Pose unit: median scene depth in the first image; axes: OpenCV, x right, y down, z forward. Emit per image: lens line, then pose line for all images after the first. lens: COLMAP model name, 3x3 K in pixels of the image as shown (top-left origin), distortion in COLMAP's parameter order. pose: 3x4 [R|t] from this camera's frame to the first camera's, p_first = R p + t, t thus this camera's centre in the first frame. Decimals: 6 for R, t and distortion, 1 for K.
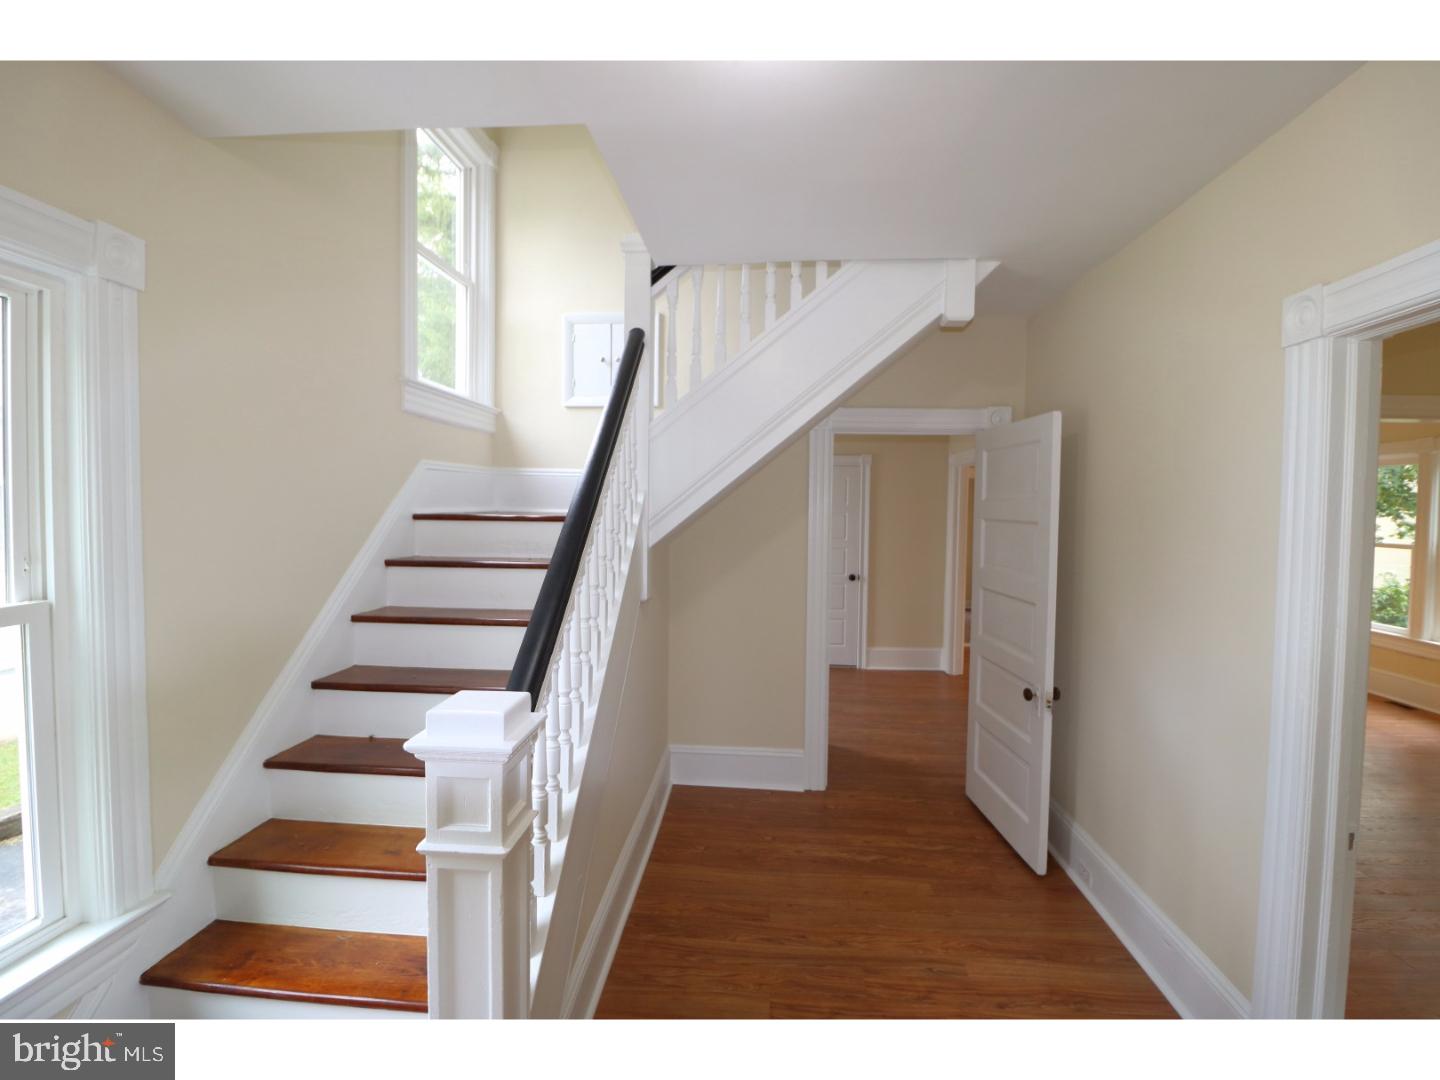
lens RADIAL K [[665.5, 0, 720.9], [0, 665.5, 535.1], [0, 0, 1]] dist [0.003822, -0.017204]
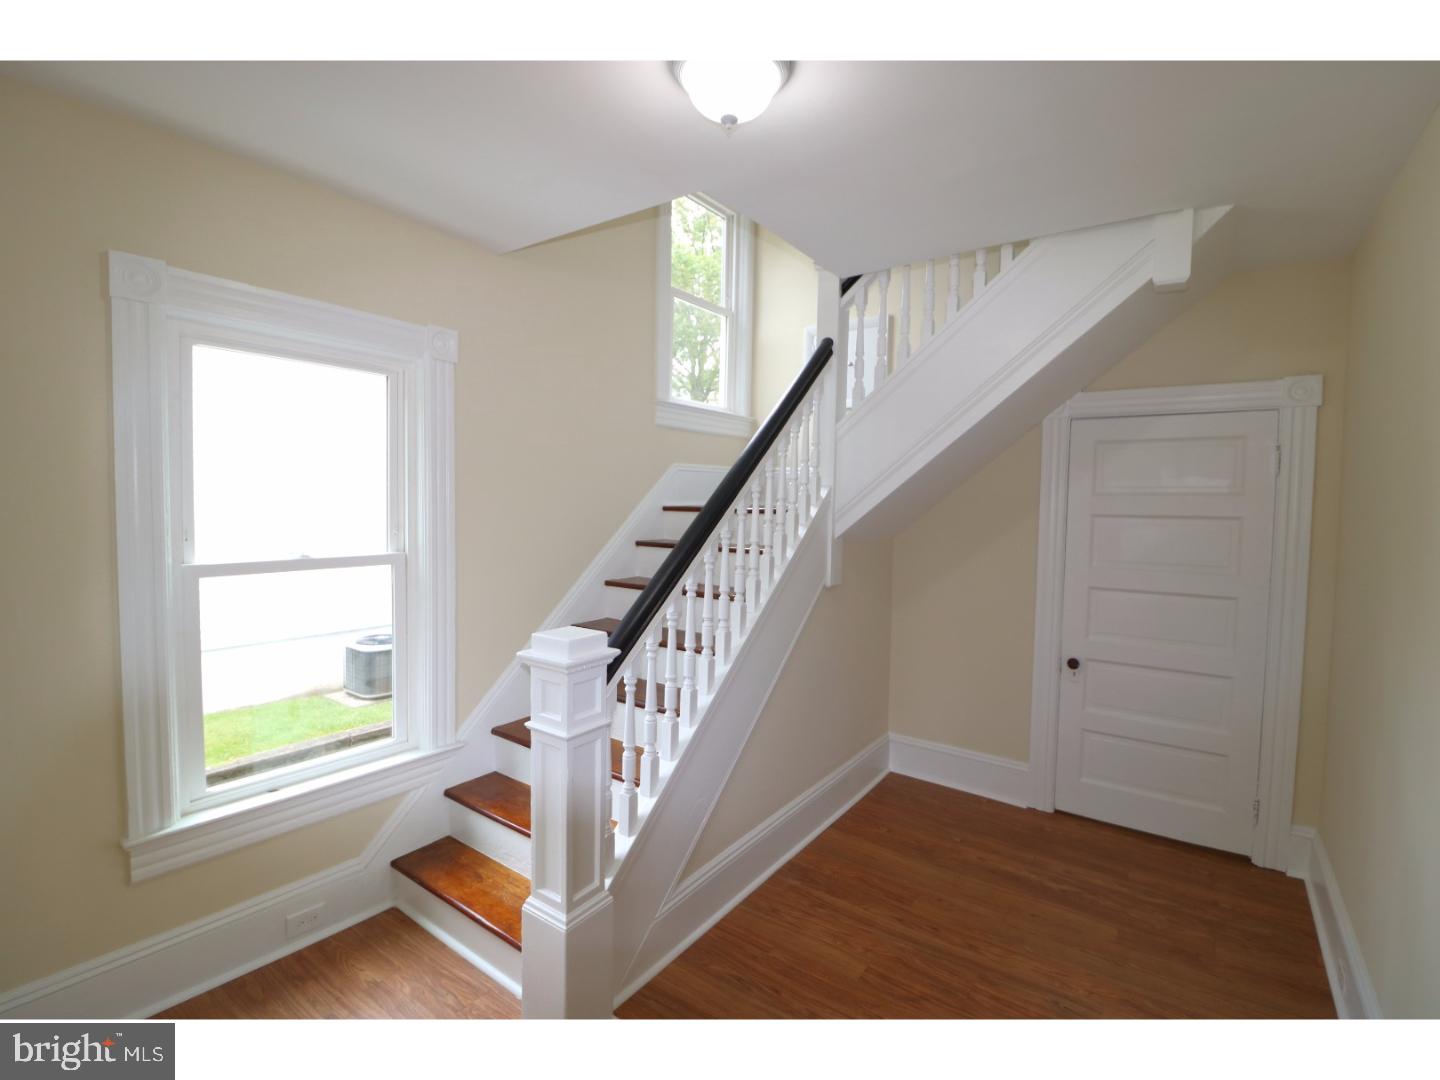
lens RADIAL K [[665.5, 0, 720.9], [0, 665.5, 535.1], [0, 0, 1]] dist [0.003822, -0.017204]
pose [[0.851647, 0.029760, -0.523270, 0.311082], [-0.028207, 0.999542, 0.010939, 0.006702], [0.523356, 0.005444, 0.852097, -0.024356]]
